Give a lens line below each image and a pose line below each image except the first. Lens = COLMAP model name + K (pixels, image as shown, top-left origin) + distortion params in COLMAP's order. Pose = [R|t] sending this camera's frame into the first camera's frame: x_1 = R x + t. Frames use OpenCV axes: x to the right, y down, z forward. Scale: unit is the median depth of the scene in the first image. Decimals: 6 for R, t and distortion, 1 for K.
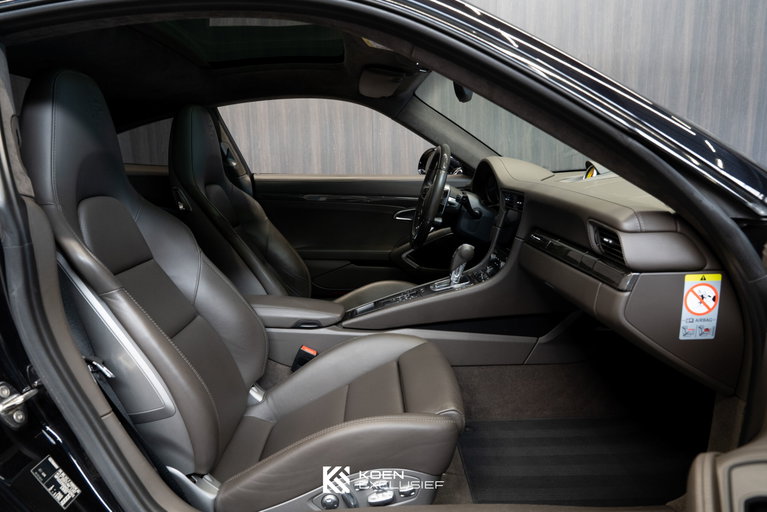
lens RADIAL K [[513.6, 0, 377.5], [0, 513.6, 254.5], [0, 0, 1]] dist [-0.011258, -0.002878]
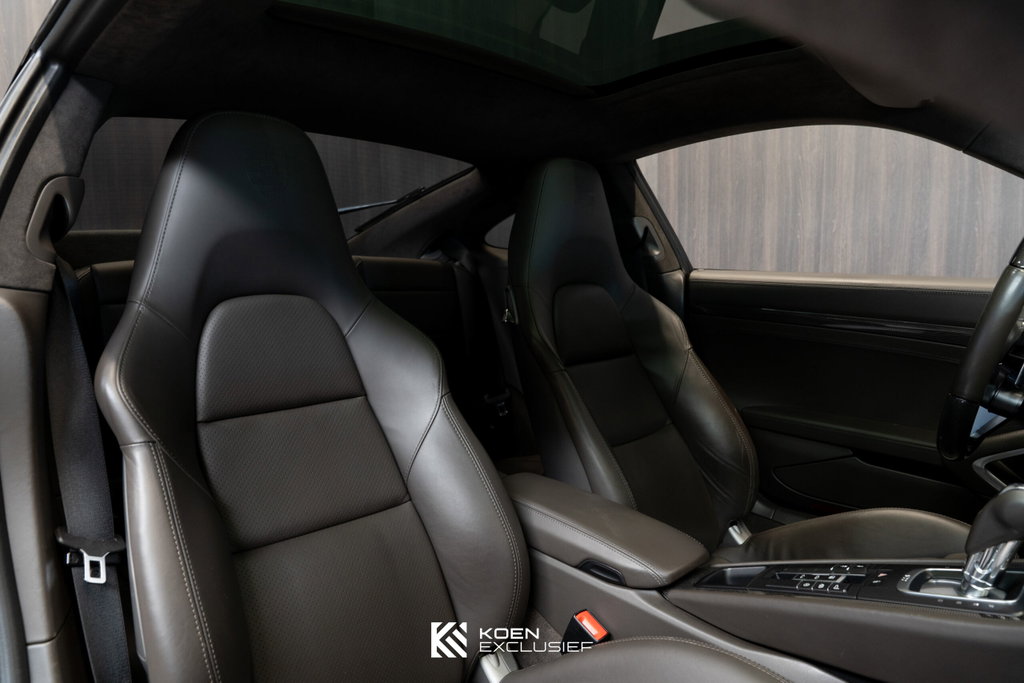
lens RADIAL K [[685.7, 0, 490.1], [0, 685.7, 340.5], [0, 0, 1]] dist [-0.011258, -0.002878]
pose [[0.703157, 0.089876, -0.705331, 0.160448], [-0.128534, 0.991703, -0.001771, -0.047620], [0.699320, 0.091905, 0.708875, 0.303266]]
